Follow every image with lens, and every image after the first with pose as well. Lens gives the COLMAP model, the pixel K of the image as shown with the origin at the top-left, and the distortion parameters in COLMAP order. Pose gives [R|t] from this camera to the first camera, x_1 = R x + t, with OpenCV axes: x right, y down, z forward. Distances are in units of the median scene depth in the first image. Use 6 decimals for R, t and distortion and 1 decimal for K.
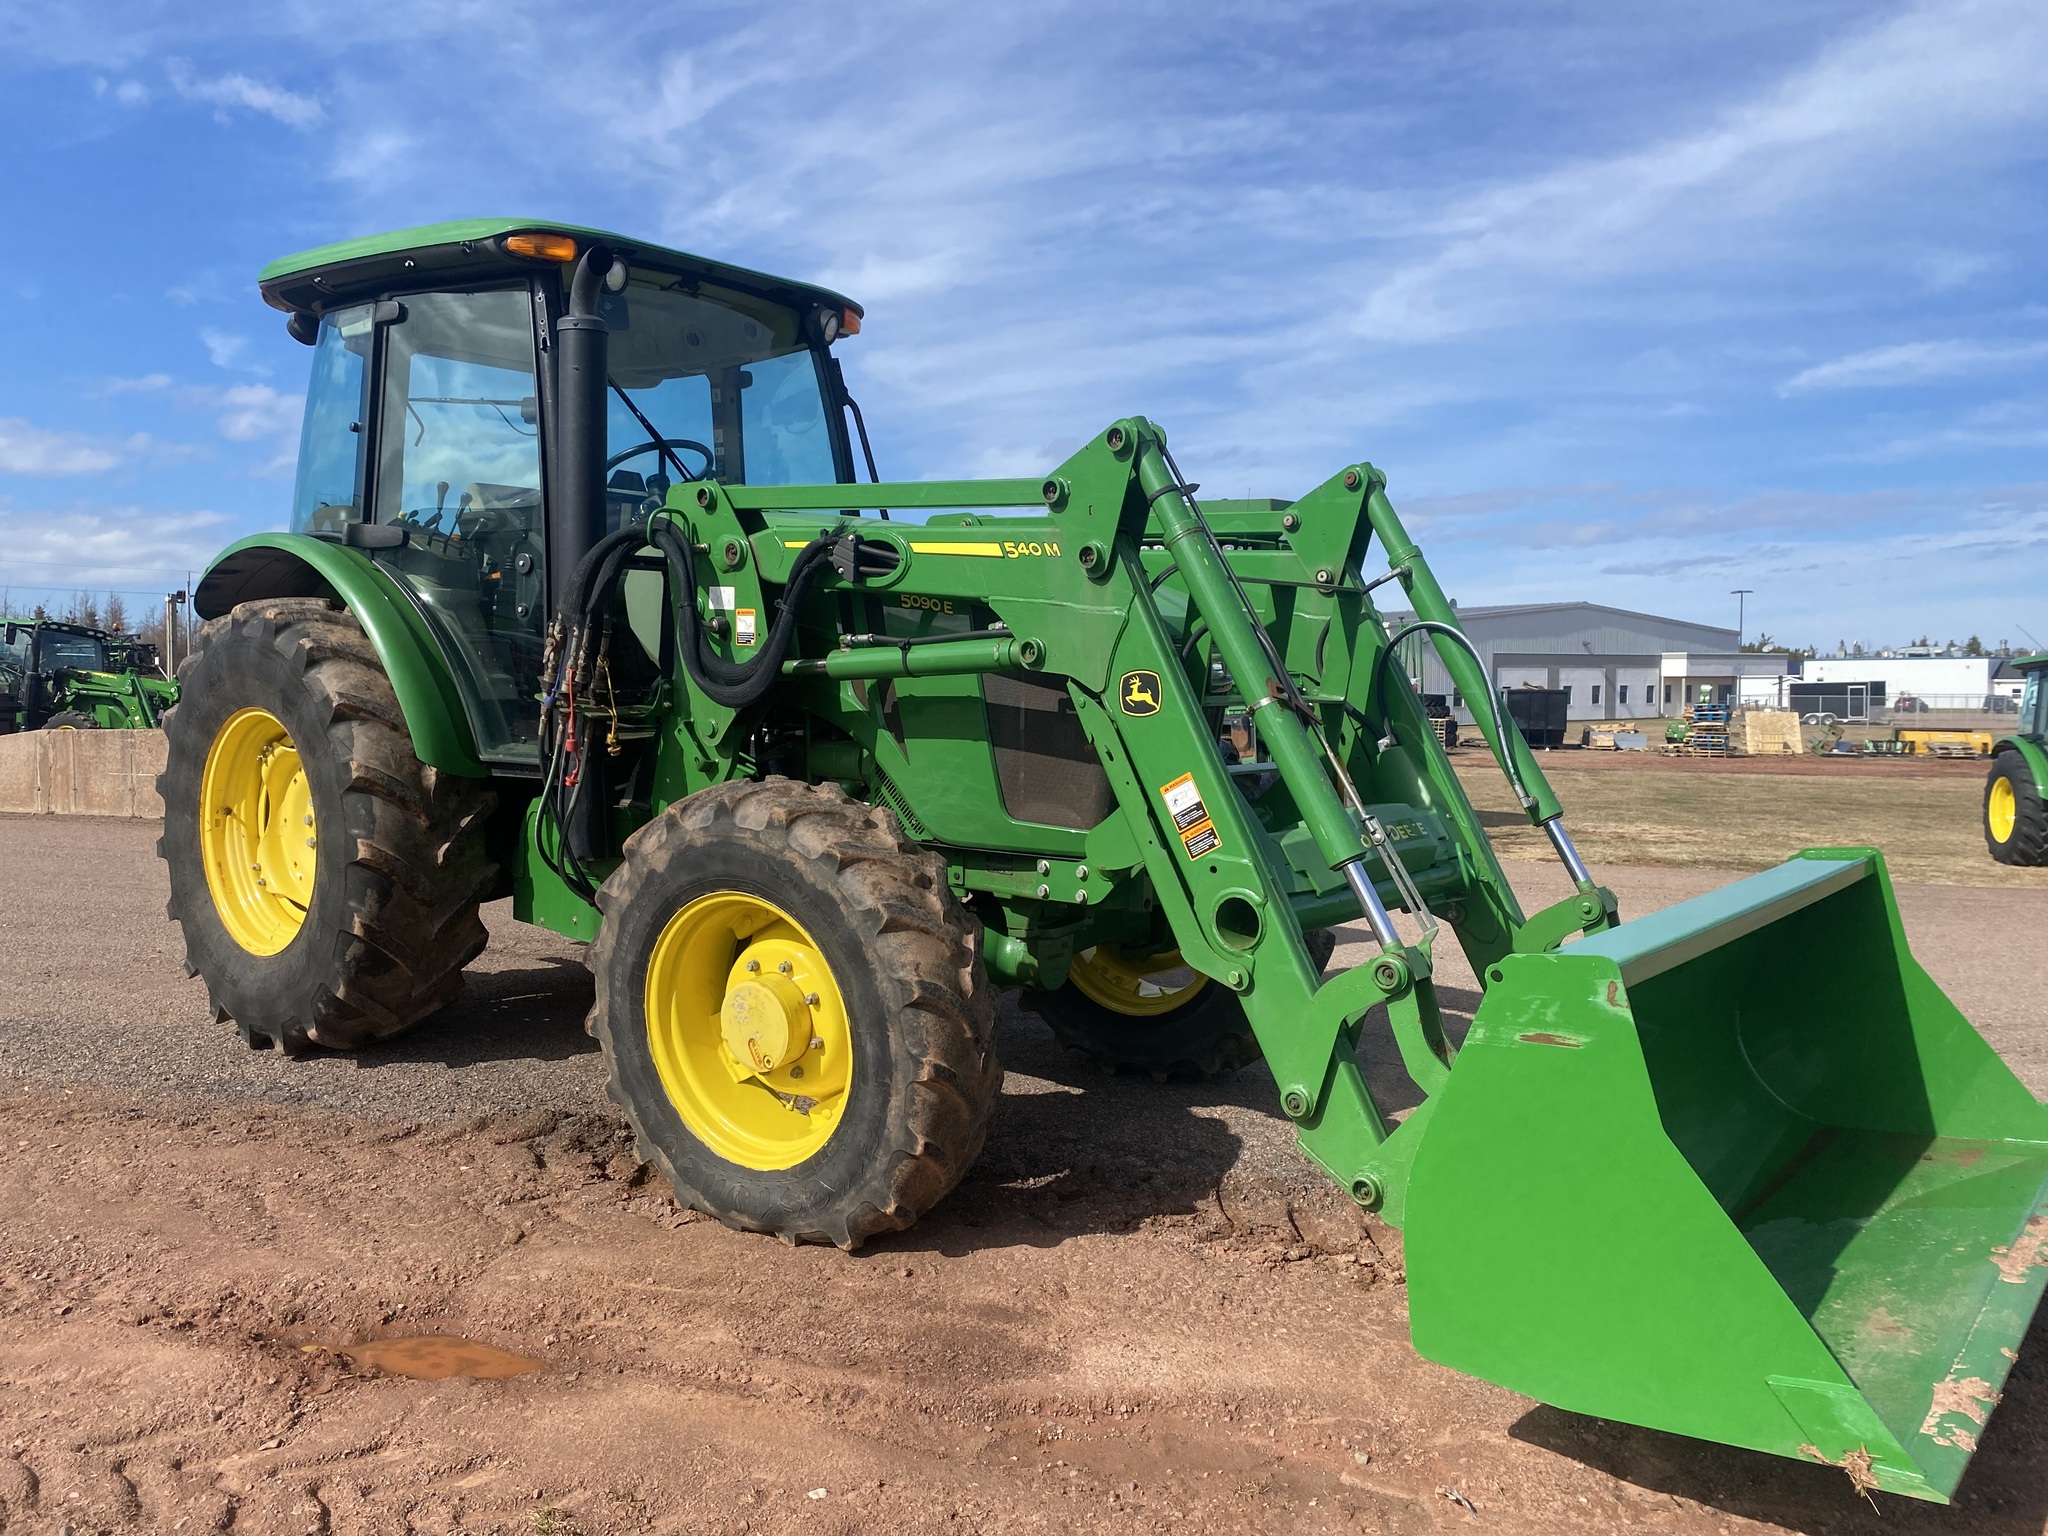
lens RADIAL K [[1560.9, 0, 1043.0], [0, 1560.9, 742.2], [0, 0, 1]] dist [0.030582, -0.040213]
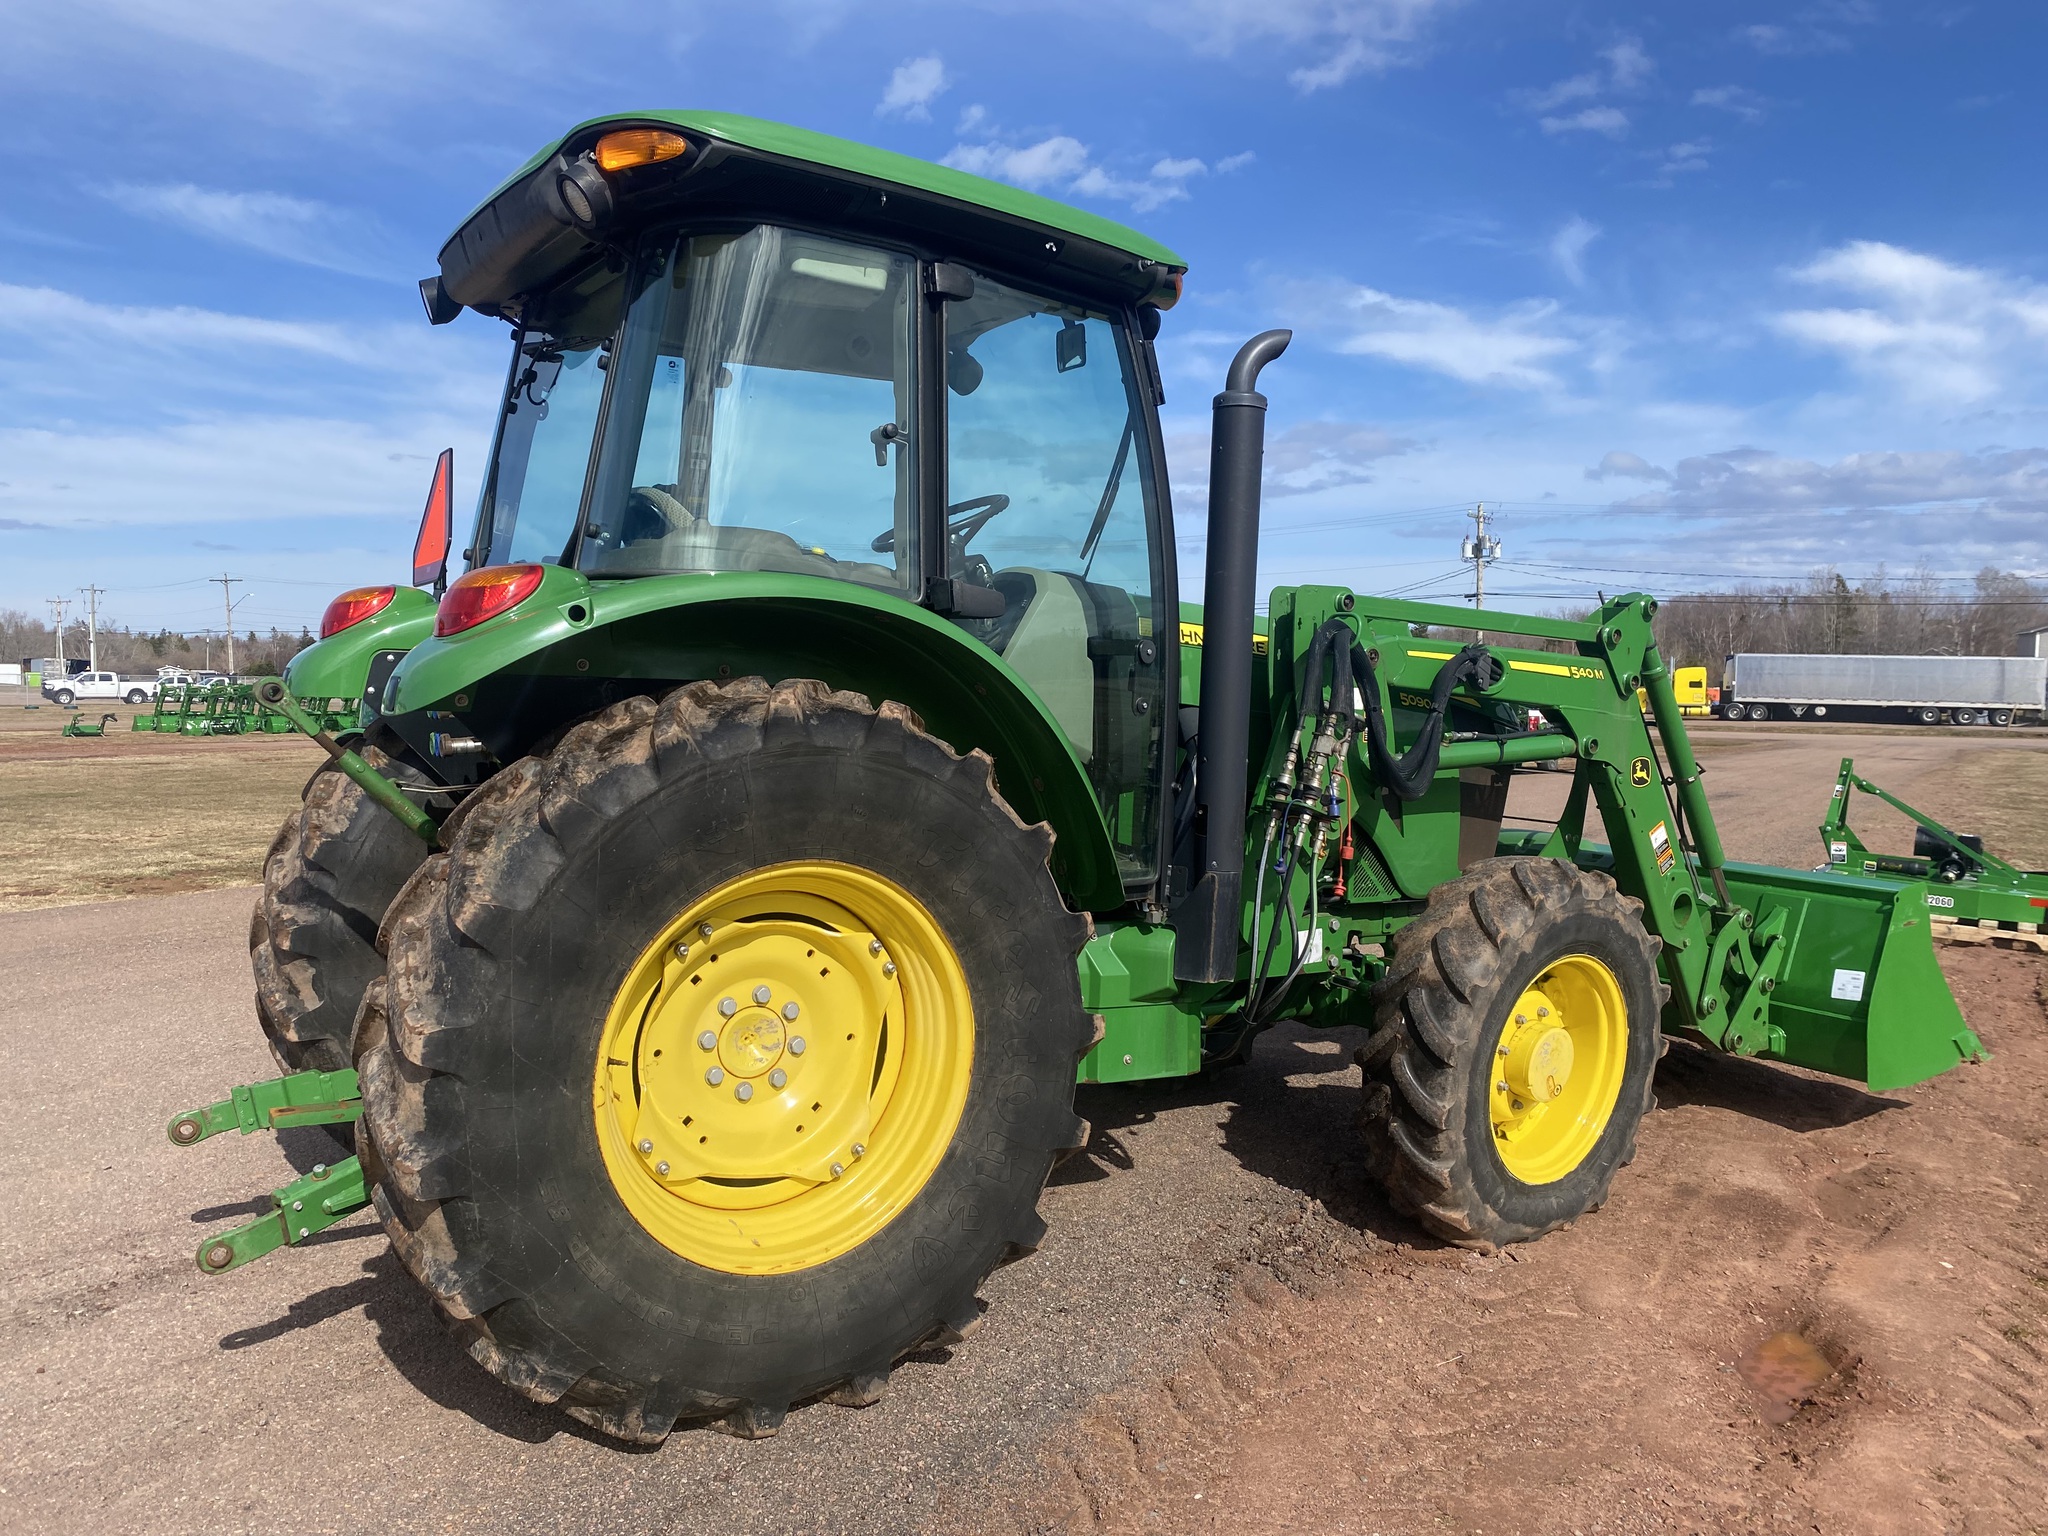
lens RADIAL K [[1560.9, 0, 1053.0], [0, 1560.9, 747.0], [0, 0, 1]] dist [0.030582, -0.040213]
pose [[0.296878, -0.046549, 0.953780, -1.283977], [0.024319, 0.998856, 0.041179, -0.108875], [-0.954606, 0.010970, 0.297671, 0.895562]]
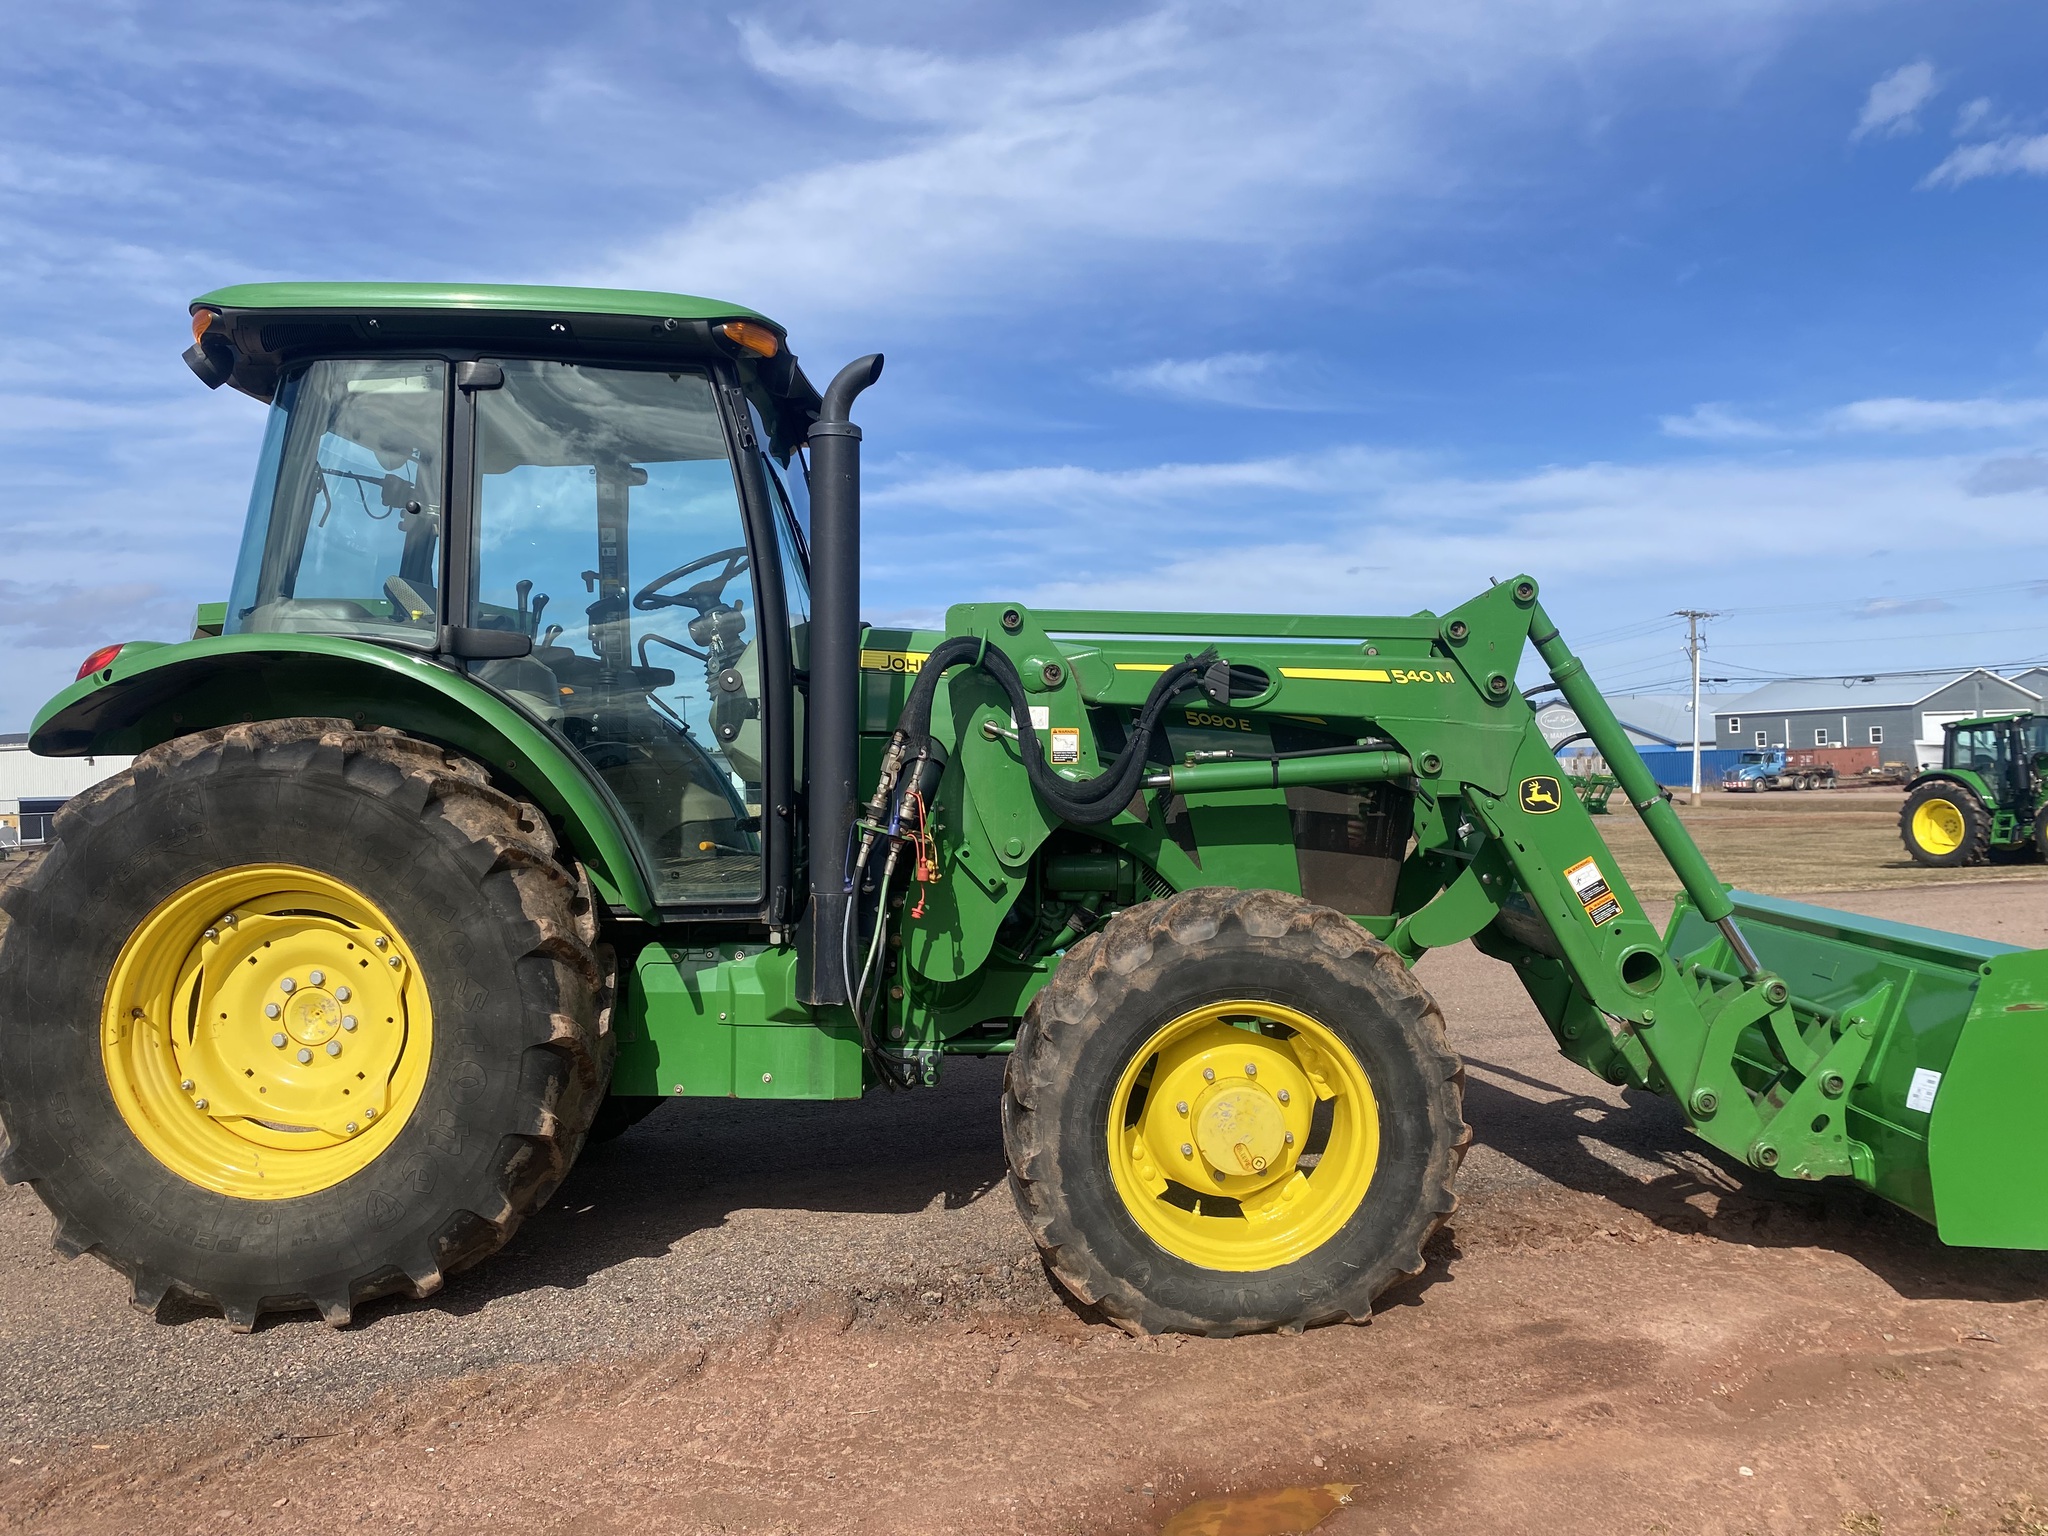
lens RADIAL K [[1560.9, 0, 1030.1], [0, 1560.9, 733.5], [0, 0, 1]] dist [0.030582, -0.040213]
pose [[0.788672, -0.011858, 0.614700, -0.828622], [0.055431, 0.997114, -0.051884, -0.030992], [-0.612310, 0.074993, 0.787053, 0.223323]]
